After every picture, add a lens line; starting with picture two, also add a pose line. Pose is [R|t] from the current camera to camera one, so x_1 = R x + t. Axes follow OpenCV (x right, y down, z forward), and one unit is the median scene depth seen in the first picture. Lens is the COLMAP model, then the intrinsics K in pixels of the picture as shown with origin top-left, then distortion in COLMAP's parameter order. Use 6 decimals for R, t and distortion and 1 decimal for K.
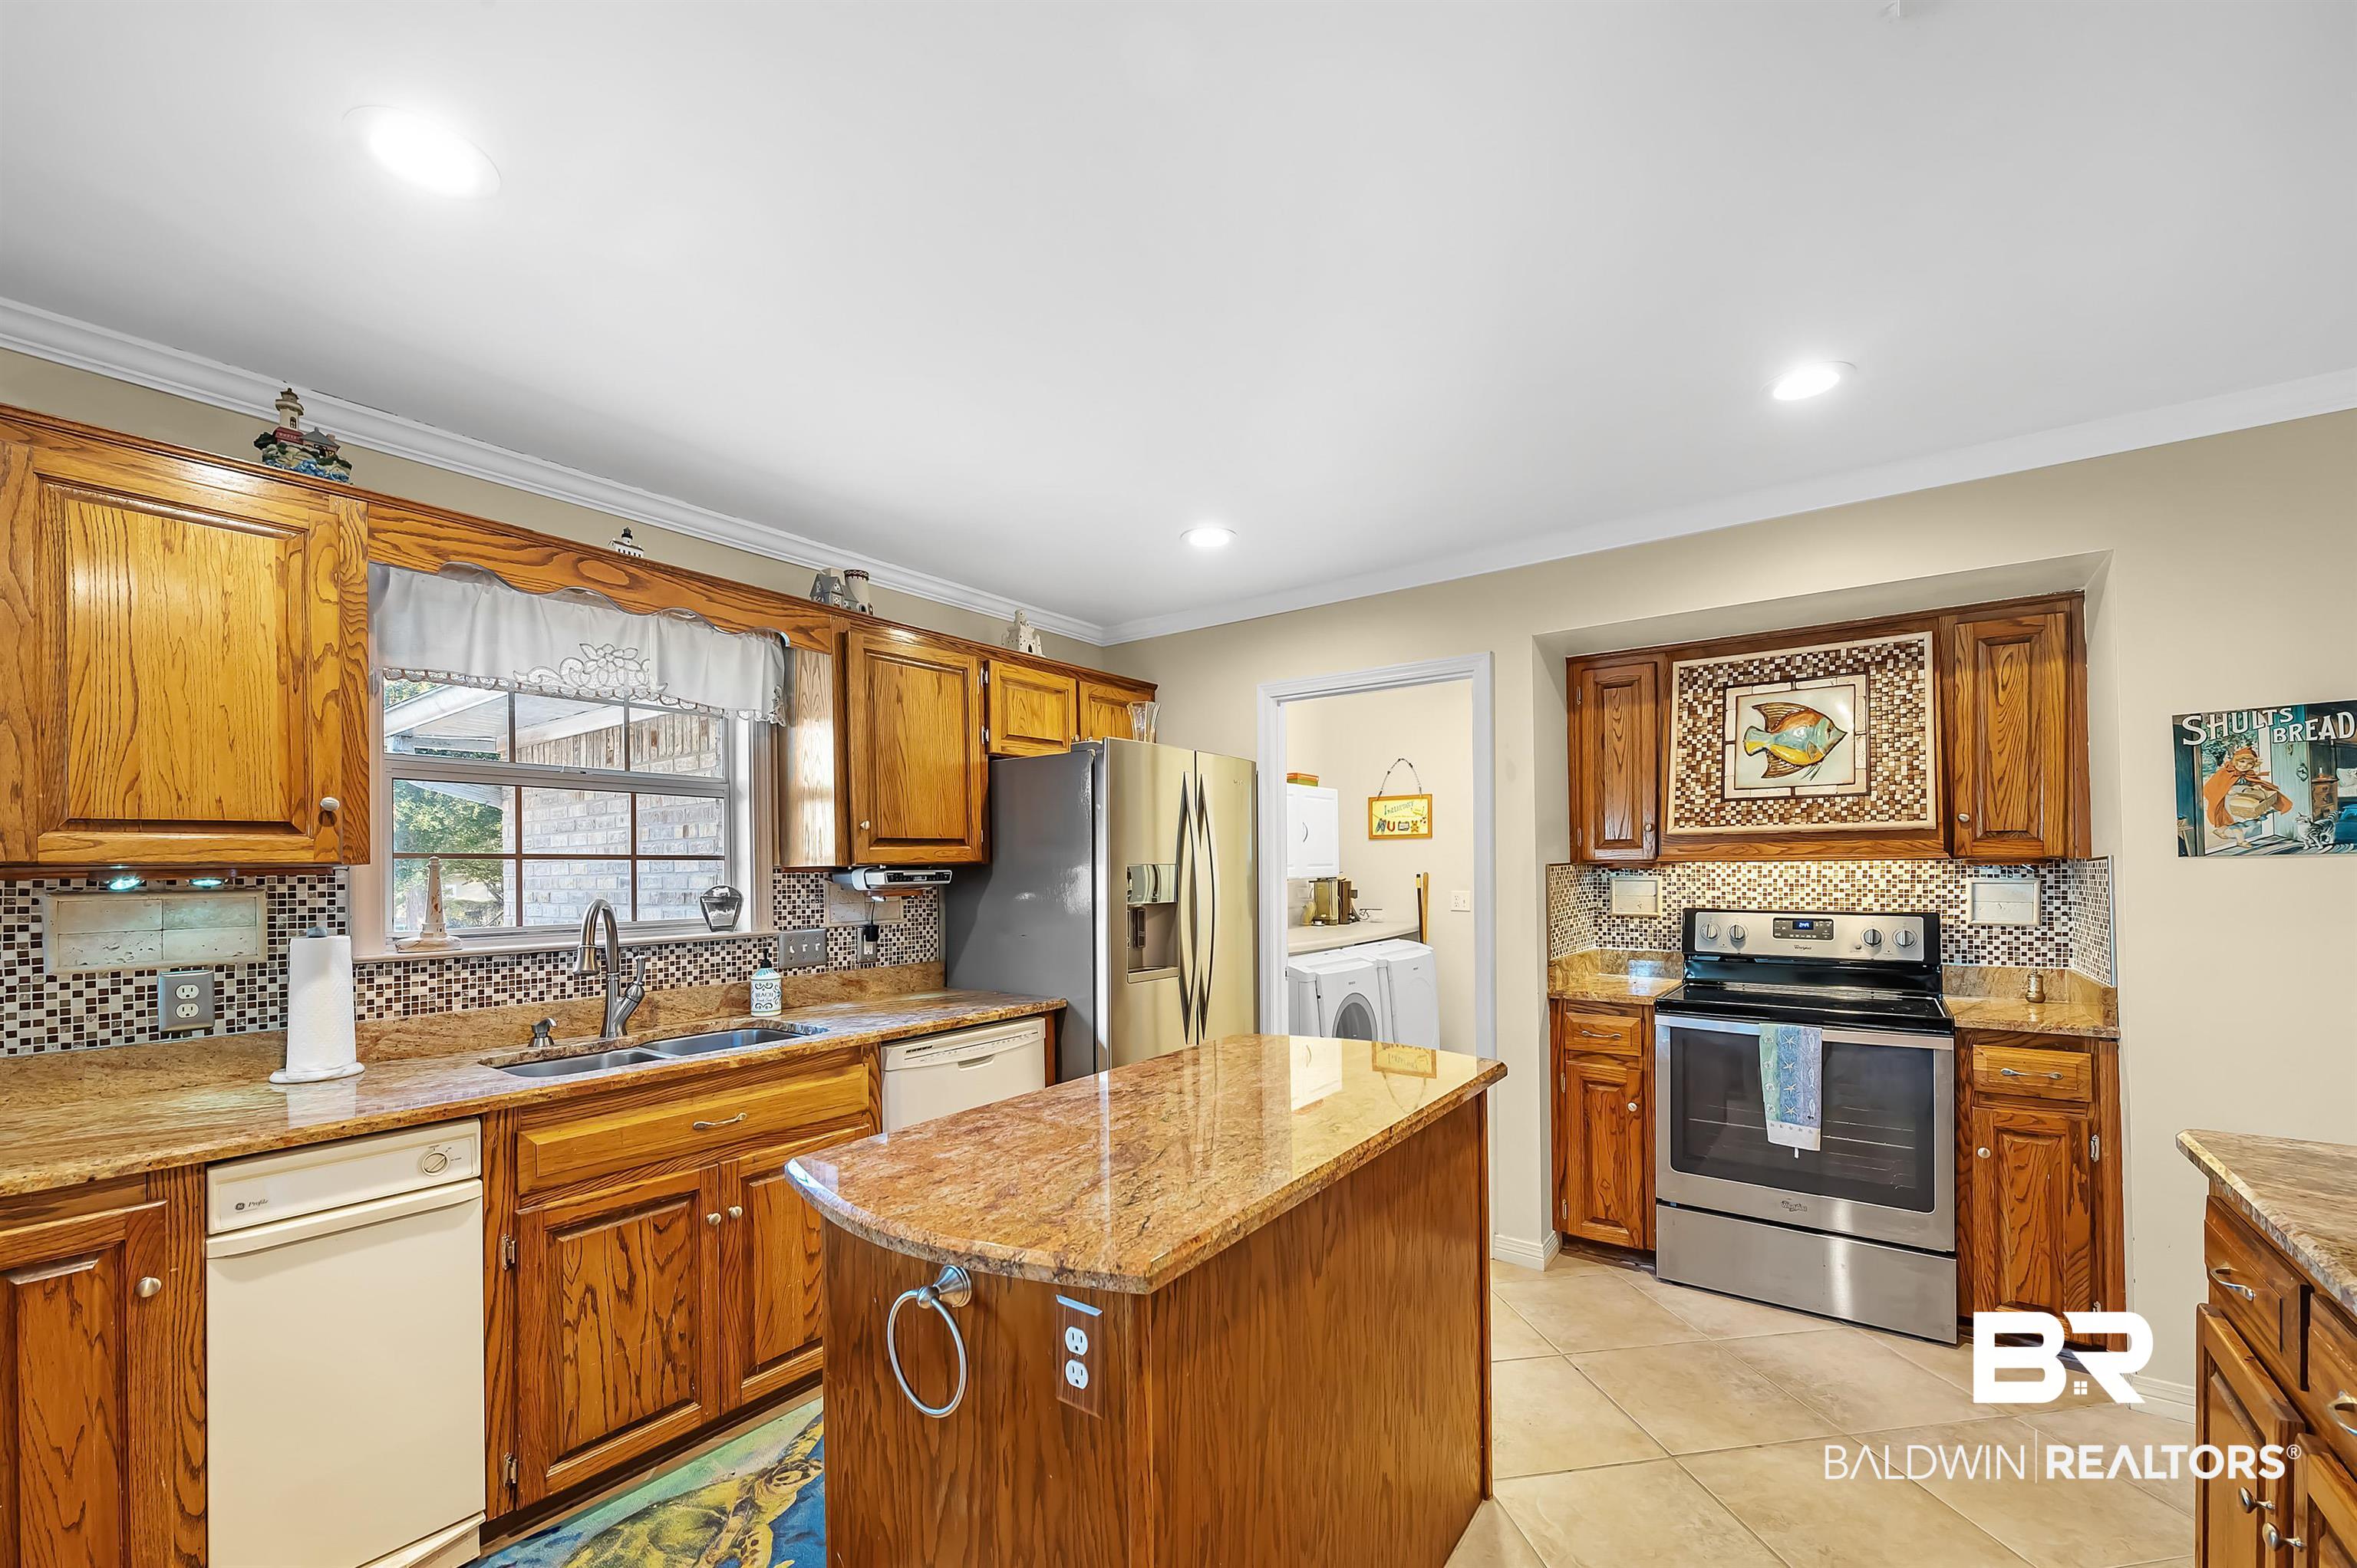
lens RADIAL K [[936.8, 0, 1199.0], [0, 936.8, 863.5], [0, 0, 1]] dist [-0.008320, -0.000758]
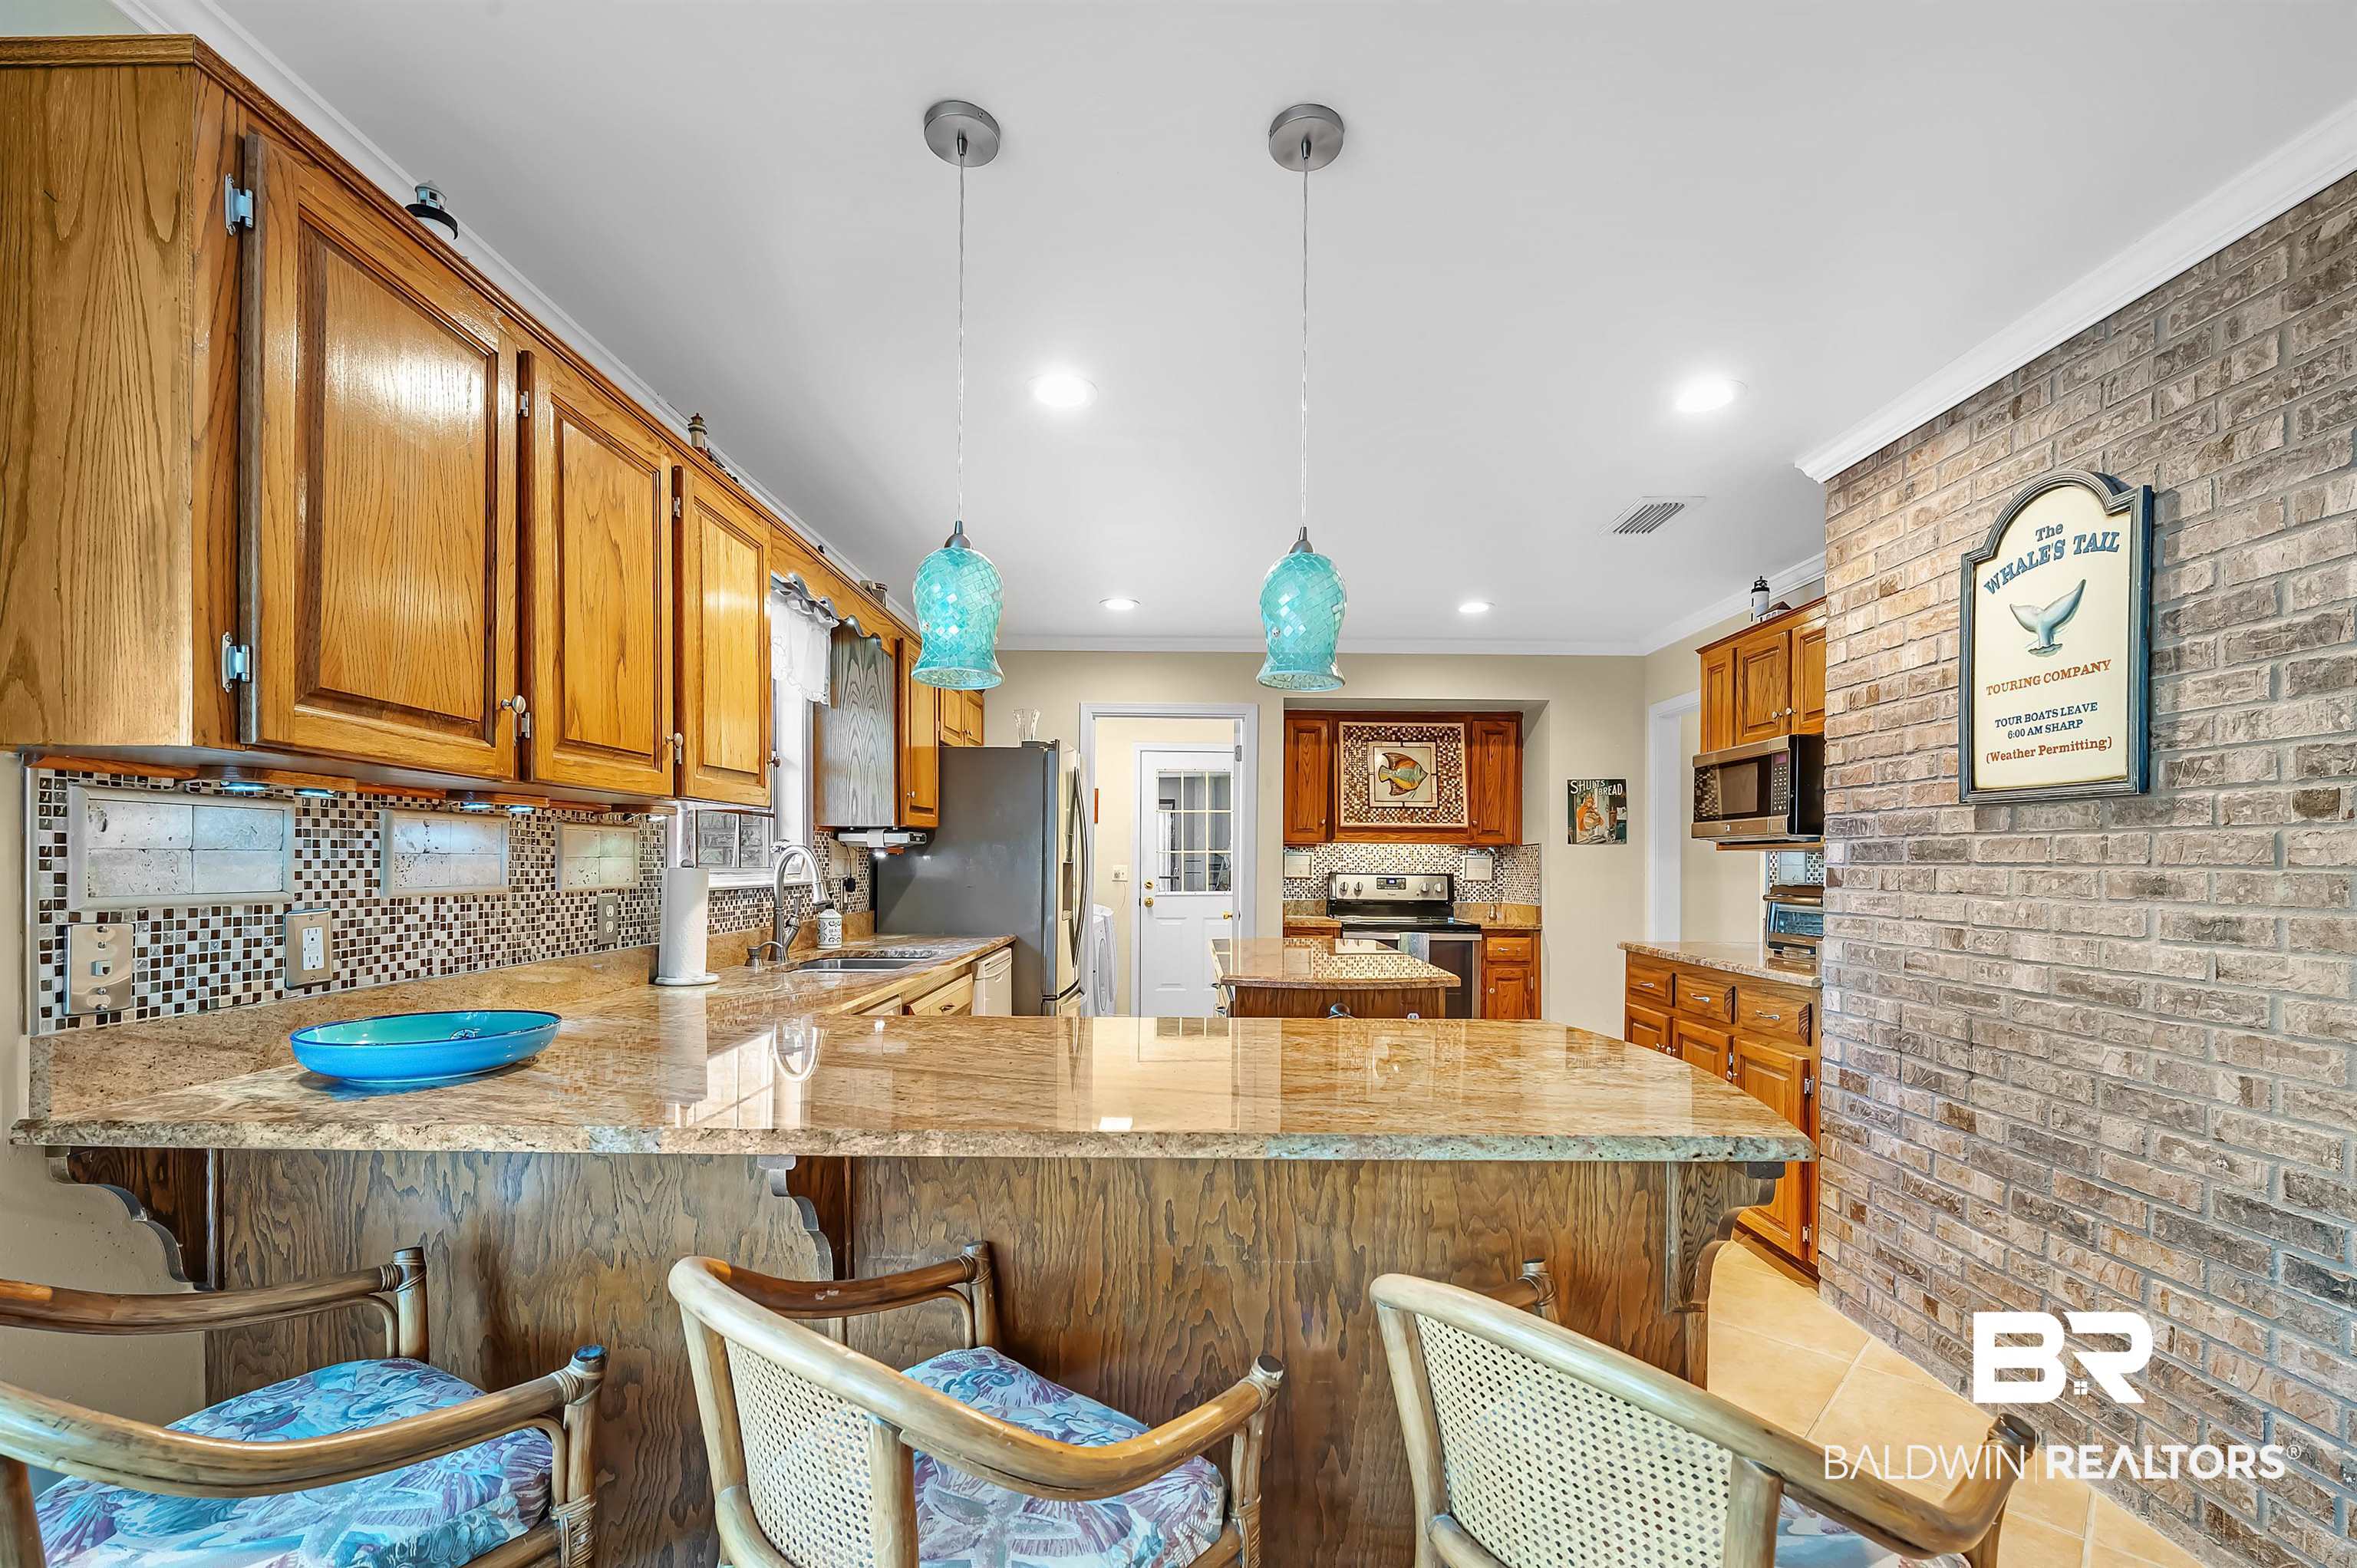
lens RADIAL K [[988.1, 0, 1187.8], [0, 988.1, 867.8], [0, 0, 1]] dist [-0.003025, 0.000042]
pose [[0.811520, 0.012244, 0.584196, -0.779286], [-0.019686, 0.999786, 0.006391, 0.038985], [-0.583992, -0.016687, 0.811588, -0.281811]]
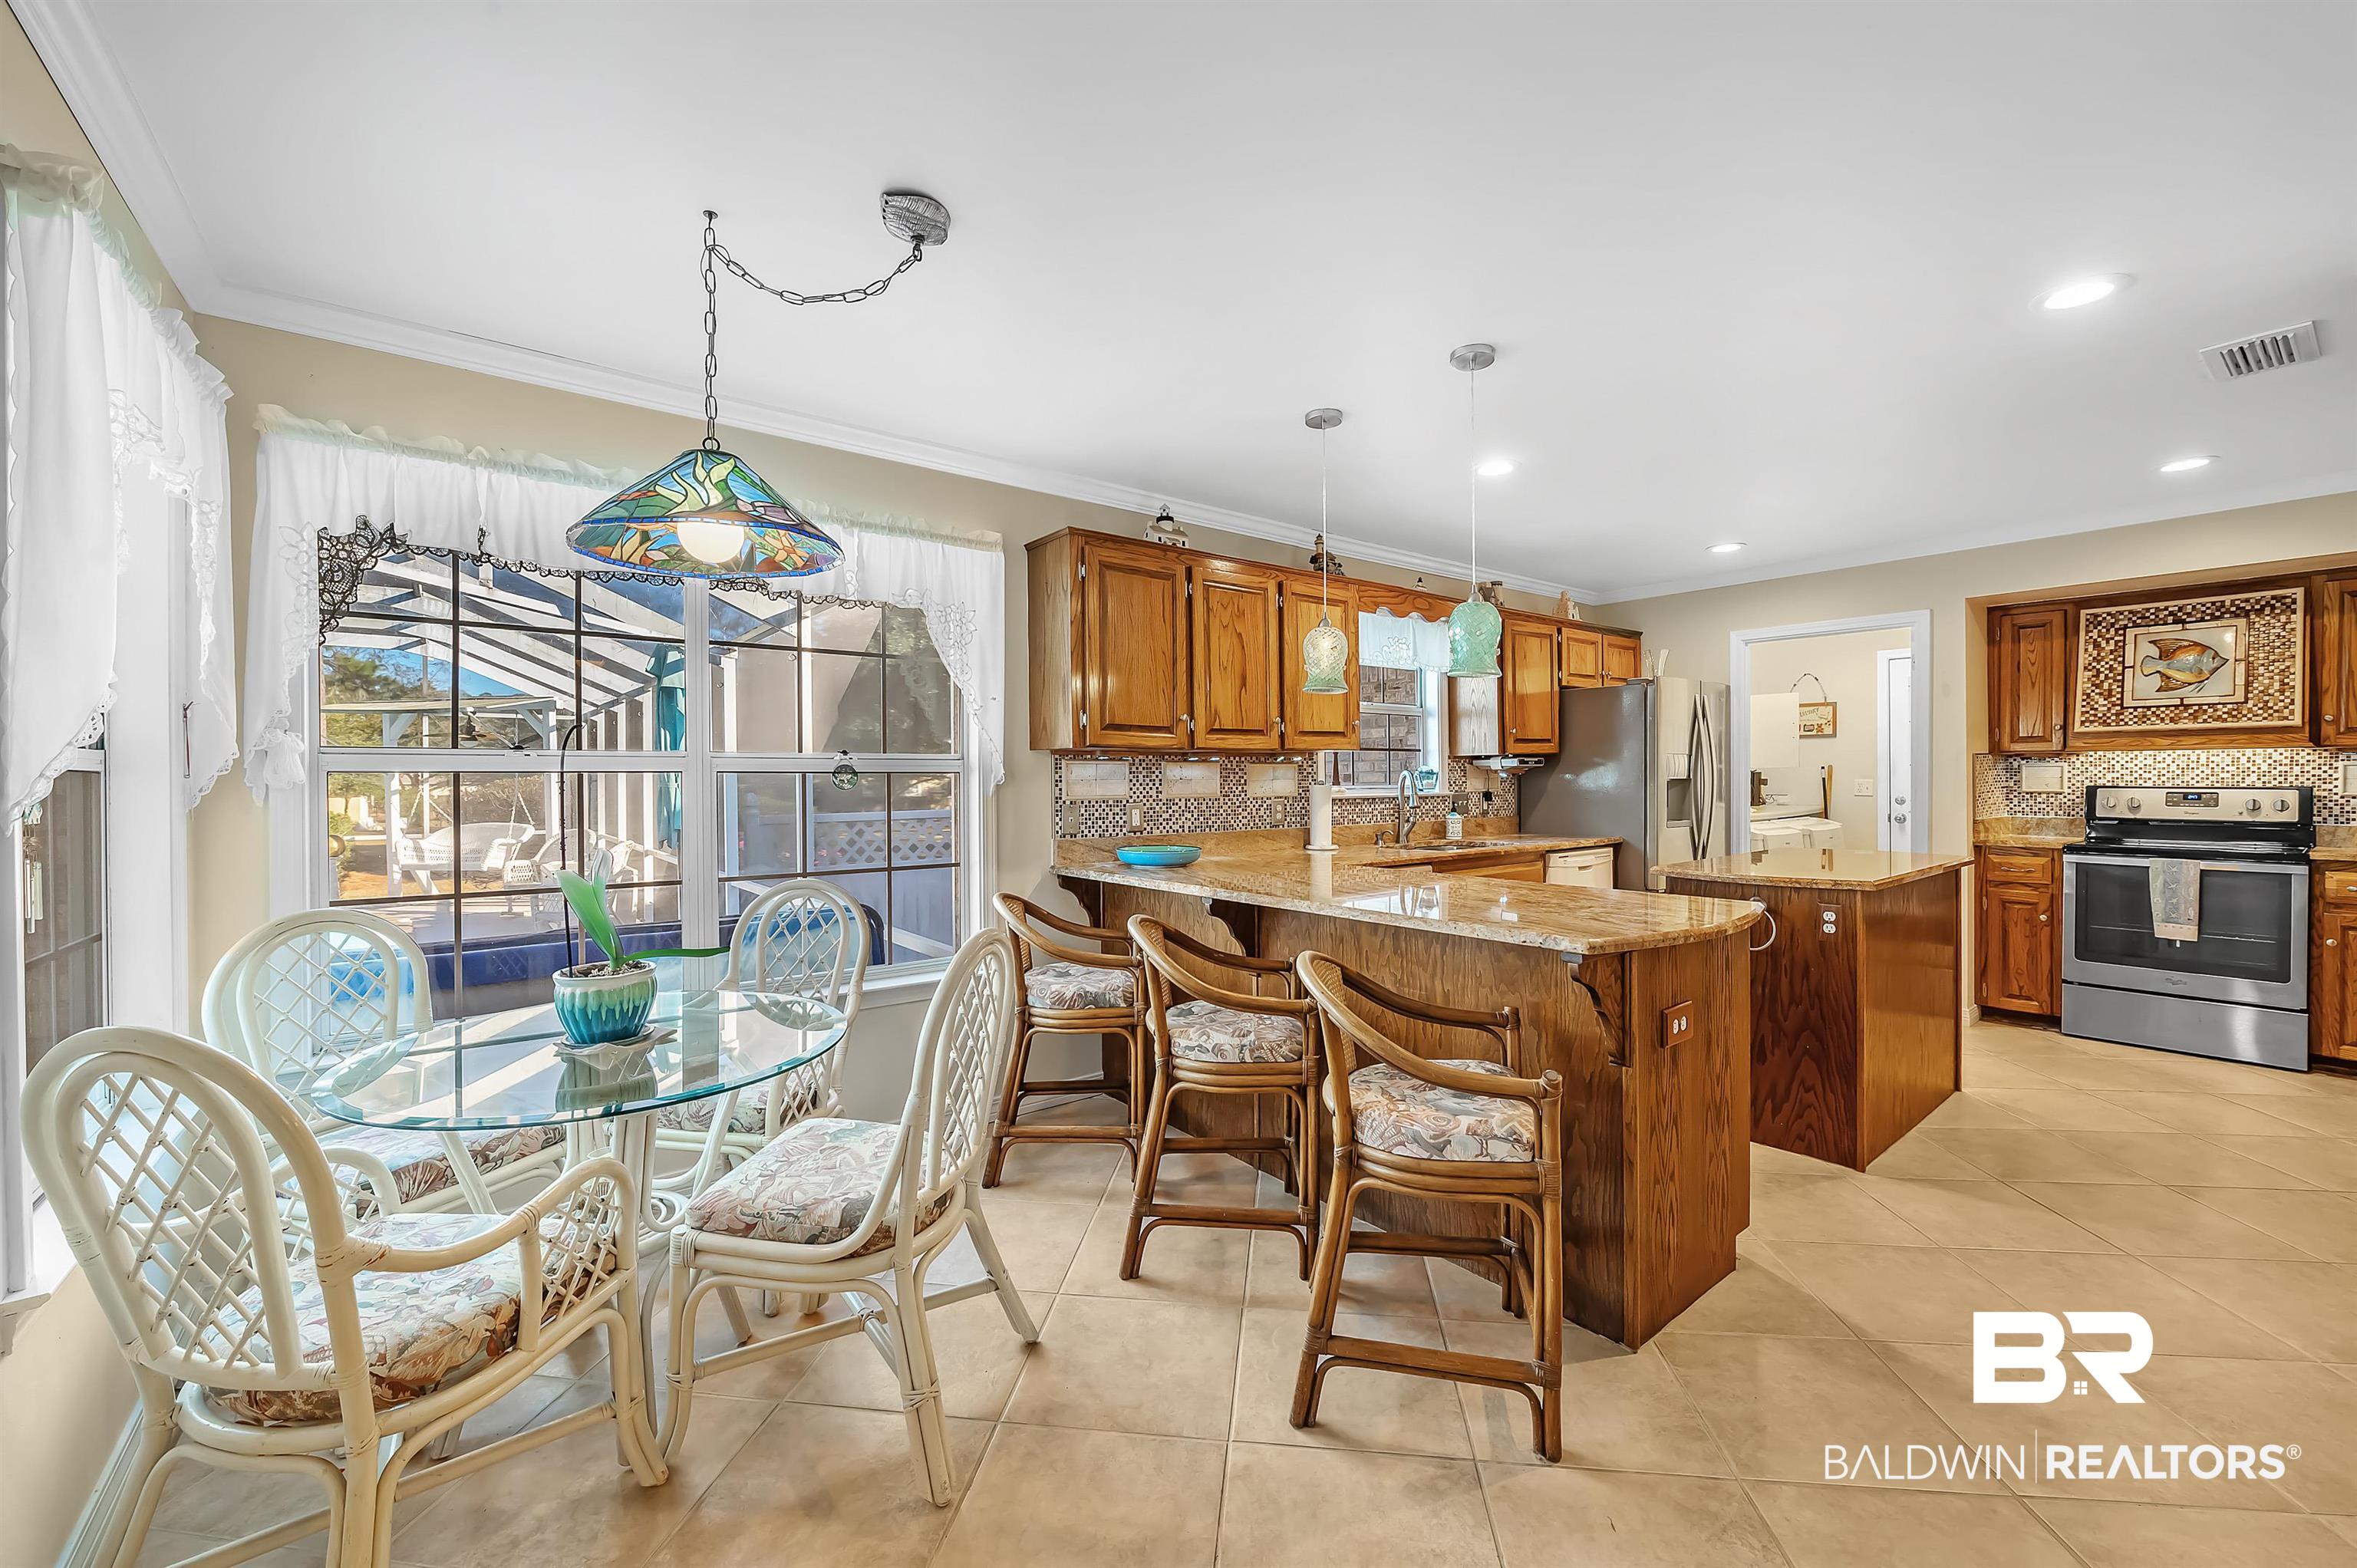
lens RADIAL K [[936.8, 0, 1176.7], [0, 936.8, 782.9], [0, 0, 1]] dist [-0.008320, -0.000758]
pose [[0.959495, 0.005099, -0.281681, -0.438311], [-0.001028, 0.999893, 0.014596, 0.028800], [0.281725, -0.013716, 0.959397, -0.792202]]
